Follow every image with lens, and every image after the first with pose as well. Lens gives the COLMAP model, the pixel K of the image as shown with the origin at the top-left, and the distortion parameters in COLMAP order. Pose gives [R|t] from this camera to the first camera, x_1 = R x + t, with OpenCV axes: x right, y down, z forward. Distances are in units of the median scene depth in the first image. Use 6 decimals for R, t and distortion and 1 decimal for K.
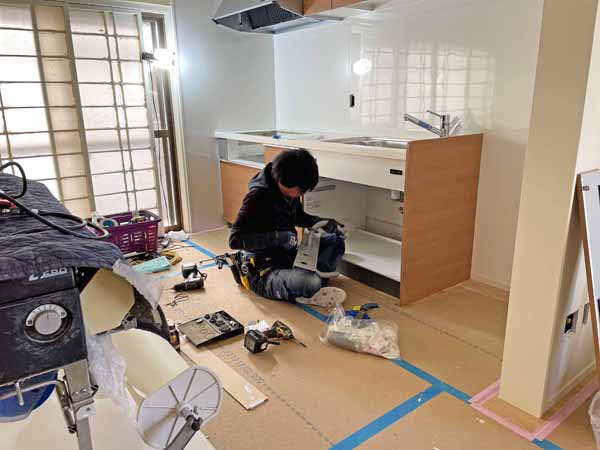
lens RADIAL K [[462.9, 0, 297.8], [0, 462.9, 227.1], [0, 0, 1]] dist [0.075704, -0.086100]
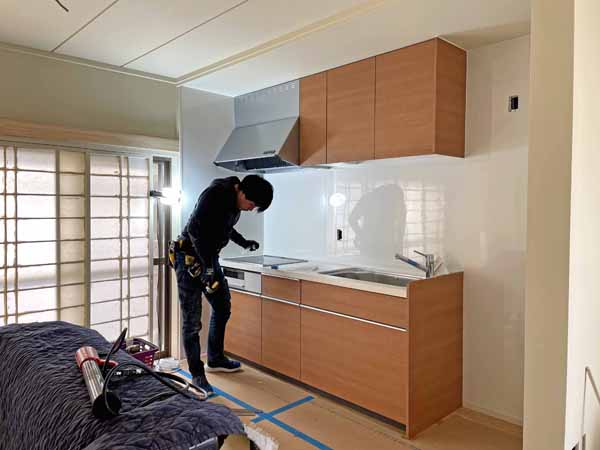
lens RADIAL K [[462.9, 0, 297.4], [0, 462.9, 218.5], [0, 0, 1]] dist [0.075704, -0.086100]
pose [[0.993379, 0.018187, 0.113436, -0.115696], [0.010013, 0.969927, -0.243191, -0.040733], [-0.114448, 0.242717, 0.963323, -0.076459]]
